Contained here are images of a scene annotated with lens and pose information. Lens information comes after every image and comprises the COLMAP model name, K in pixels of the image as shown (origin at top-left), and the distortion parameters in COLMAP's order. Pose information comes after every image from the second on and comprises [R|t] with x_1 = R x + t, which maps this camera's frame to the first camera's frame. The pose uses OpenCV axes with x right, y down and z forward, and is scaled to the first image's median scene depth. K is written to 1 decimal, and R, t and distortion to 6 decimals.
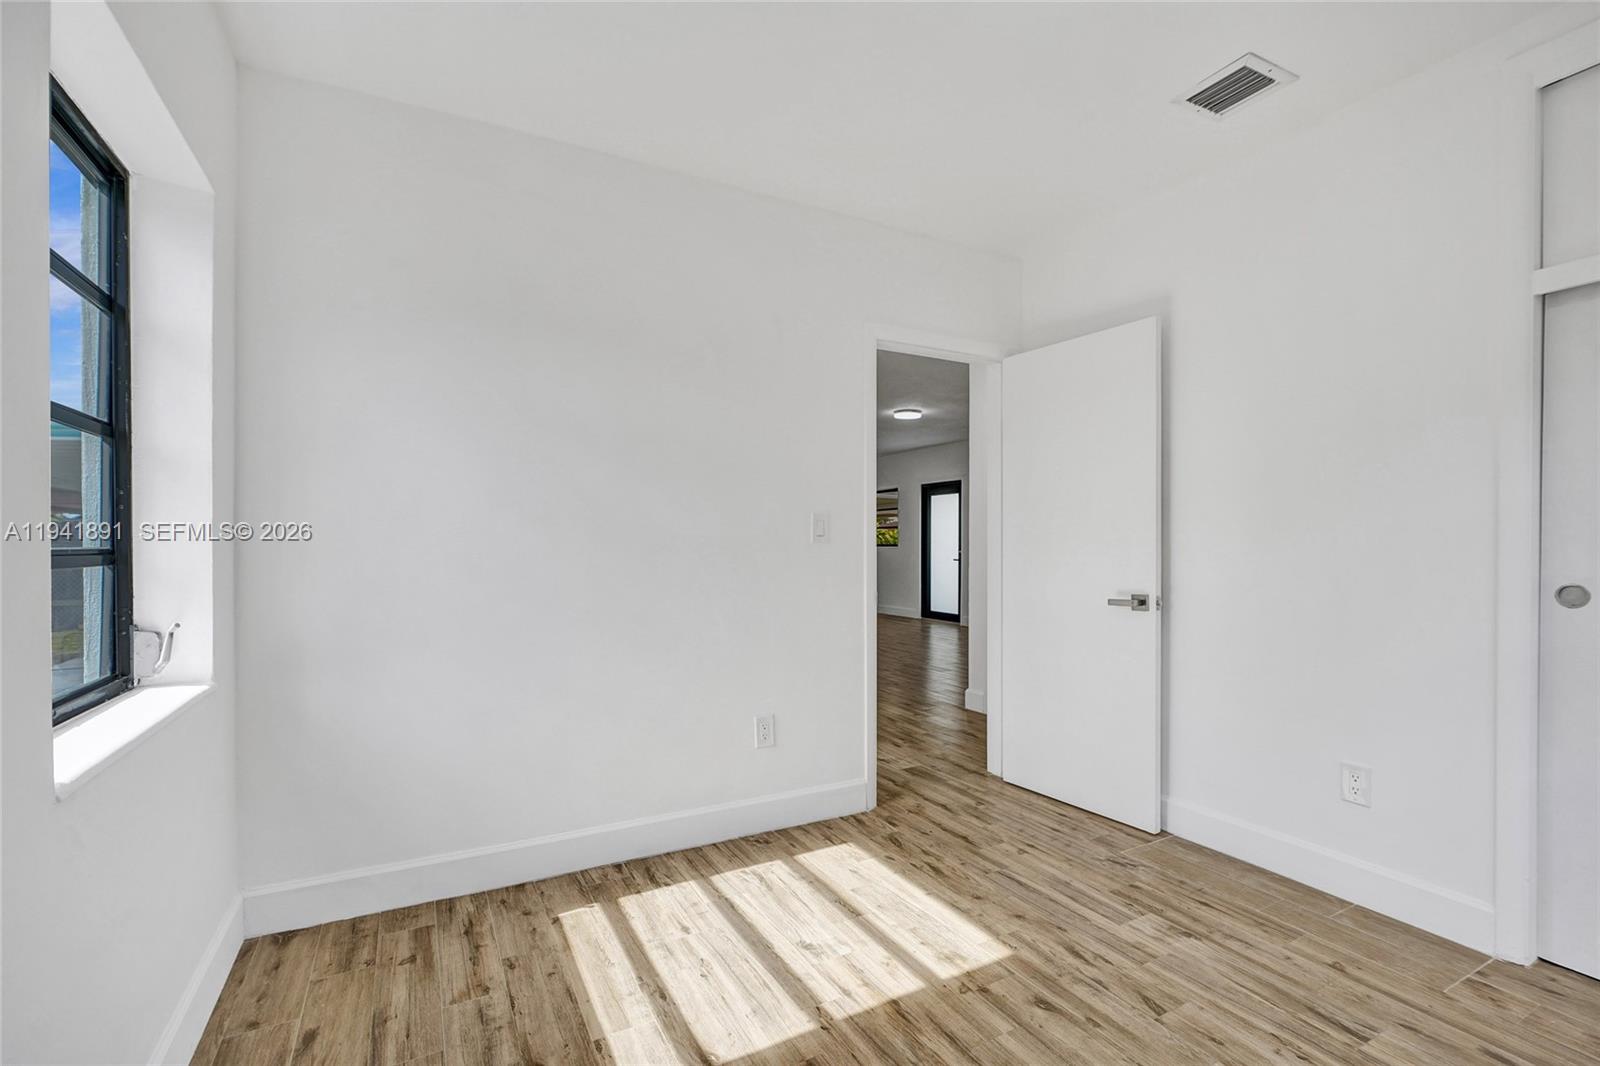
lens RADIAL K [[703.3, 0, 800.8], [0, 703.3, 539.2], [0, 0, 1]] dist [-0.000188, -0.000029]
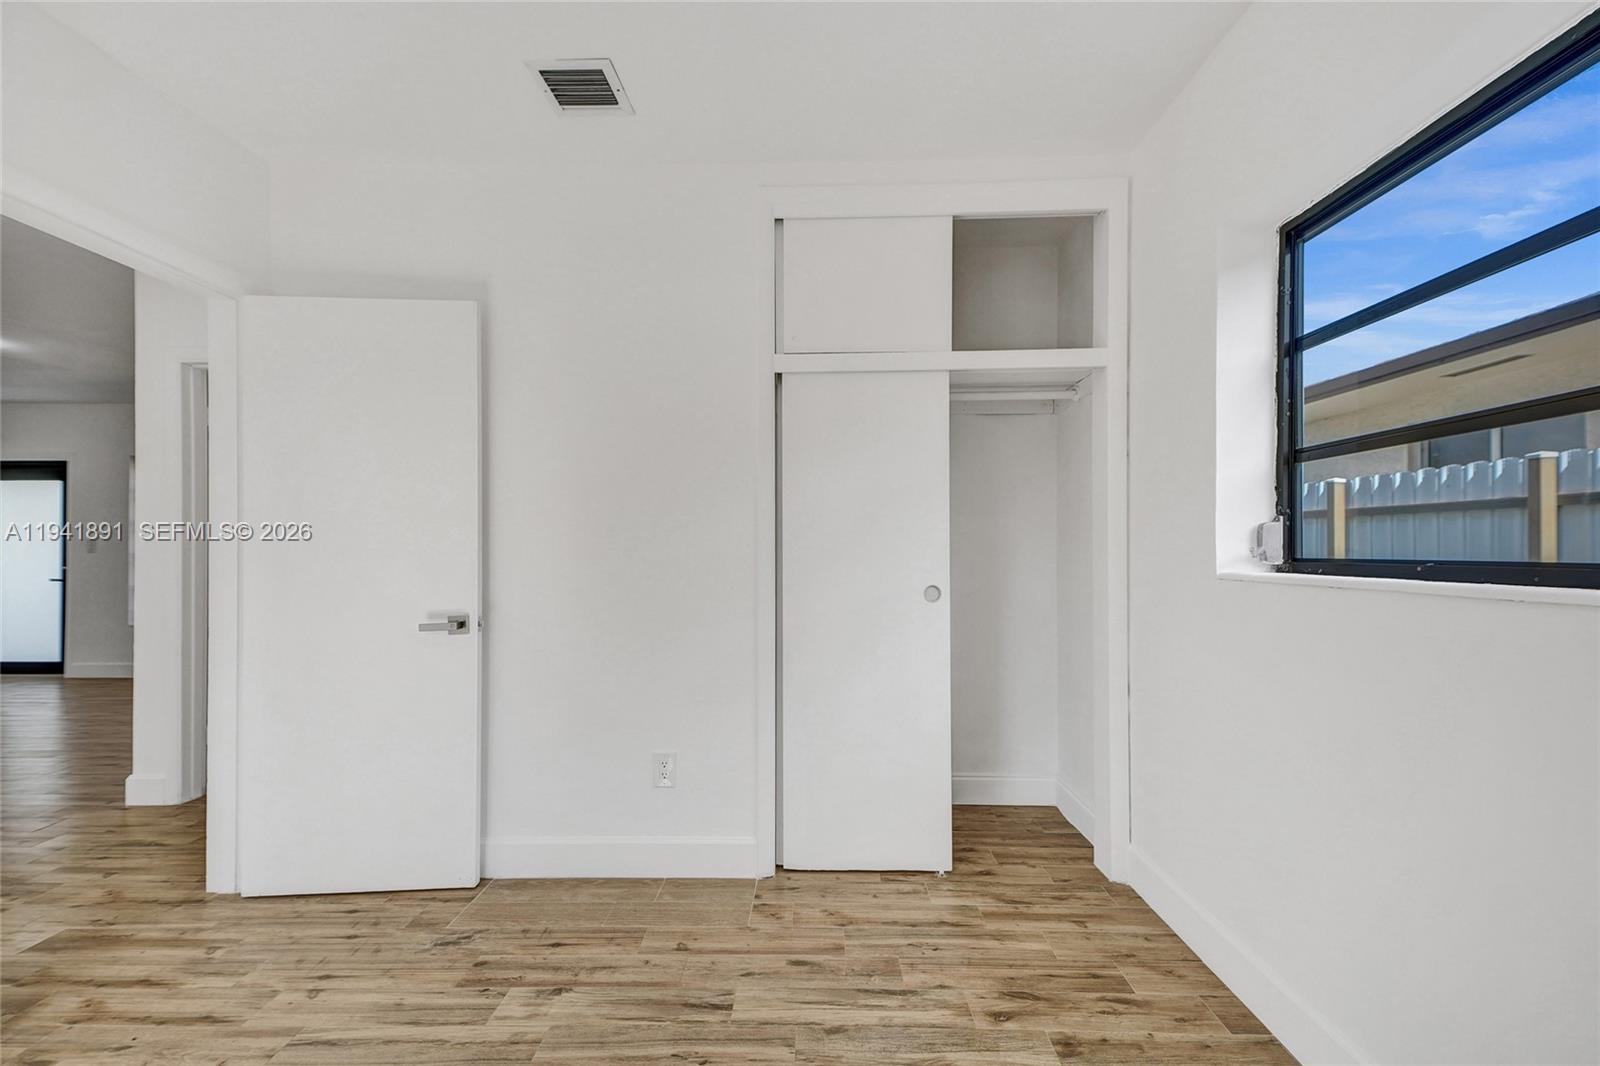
lens RADIAL K [[698.6, 0, 795.6], [0, 698.6, 546.9], [0, 0, 1]] dist [0.050072, -0.019464]
pose [[0.503682, 0.004146, 0.863879, -0.078147], [-0.001796, 0.999991, -0.003752, -0.005108], [-0.863887, 0.000338, 0.503685, 0.240812]]
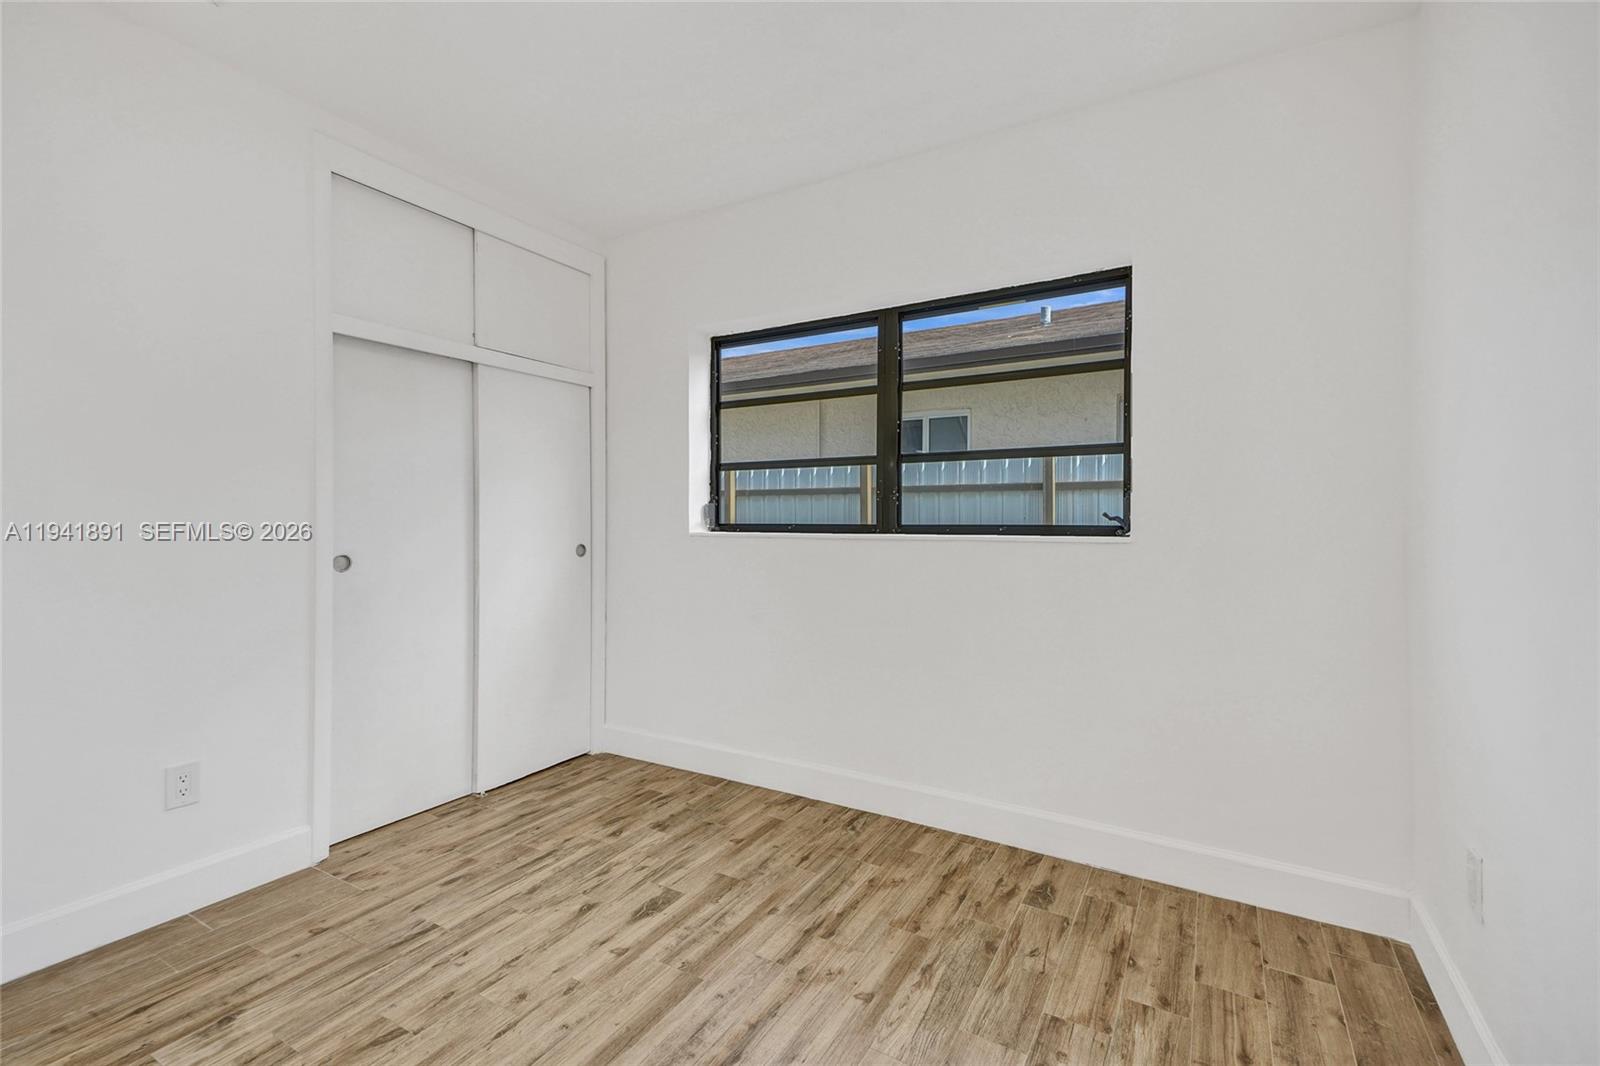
lens RADIAL K [[698.9, 0, 796.9], [0, 698.9, 521.0], [0, 0, 1]] dist [0.041817, -0.016417]
pose [[-0.505170, -0.002107, 0.863017, -0.413008], [-0.004047, 0.999992, 0.000073, -0.002623], [-0.863010, -0.003455, -0.505174, 0.750264]]
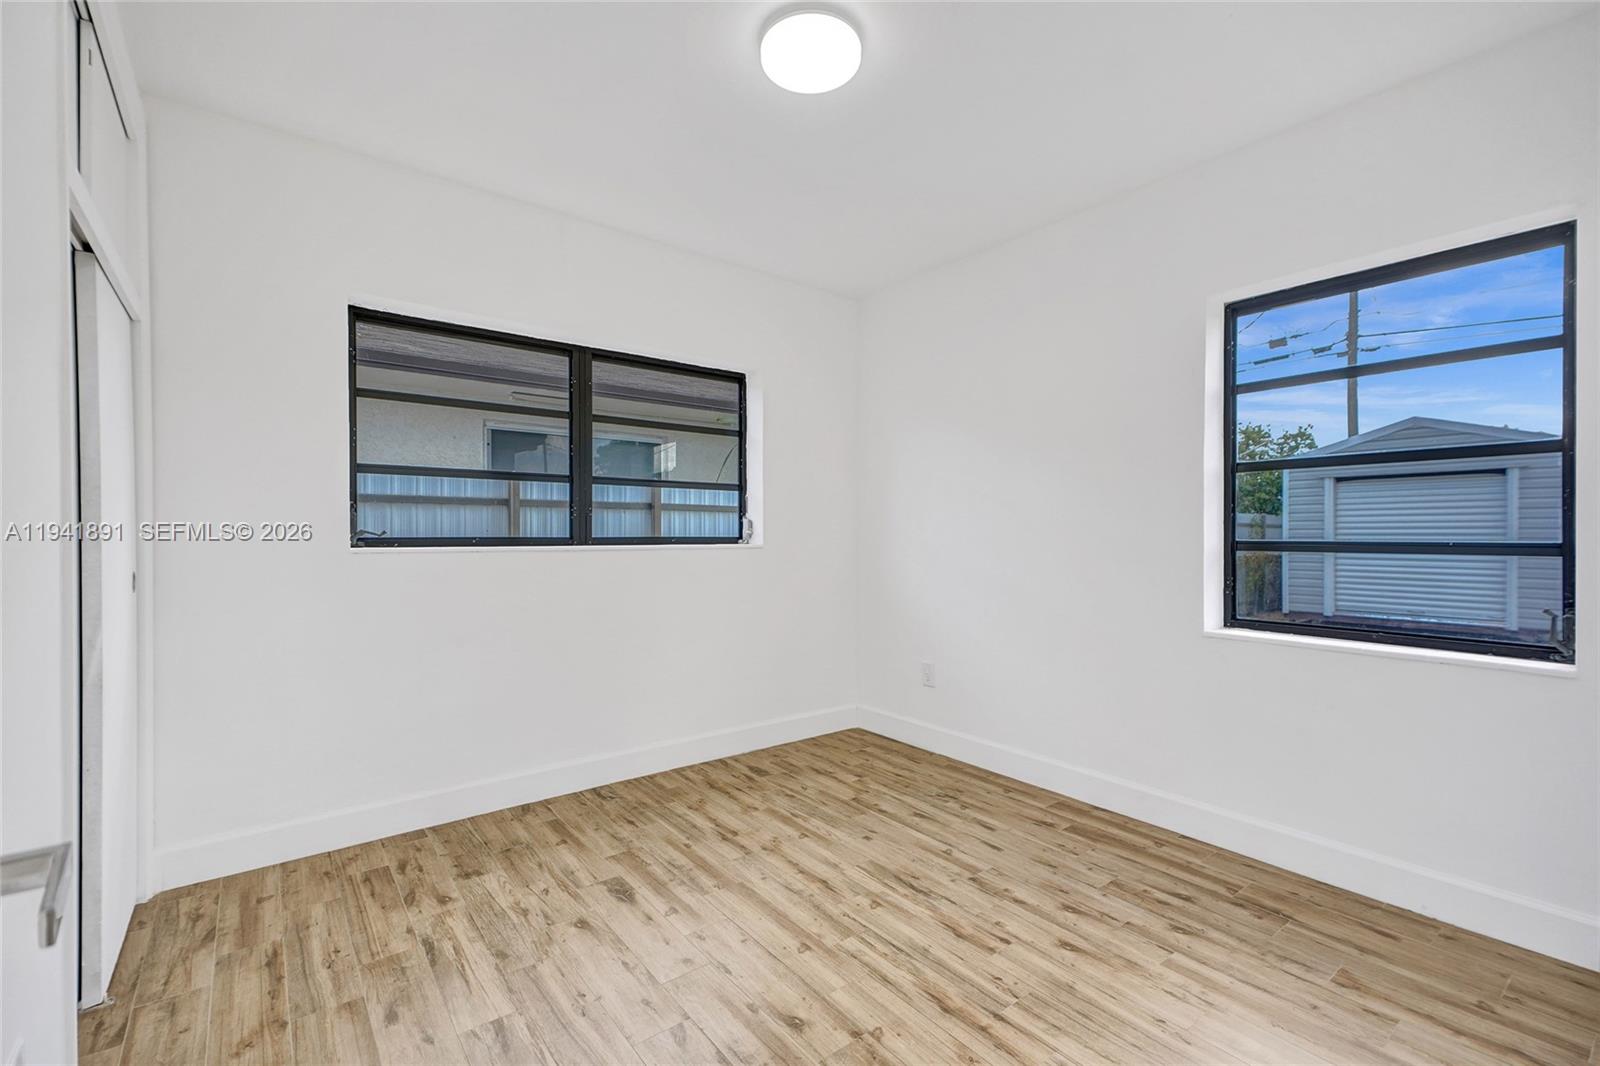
lens RADIAL K [[703.3, 0, 800.8], [0, 703.3, 539.2], [0, 0, 1]] dist [-0.000188, -0.000029]
pose [[-0.987690, 0.002604, -0.156405, 0.360040], [0.001555, 0.999975, 0.006832, -0.000702], [0.156419, 0.006505, -0.987669, 1.437761]]
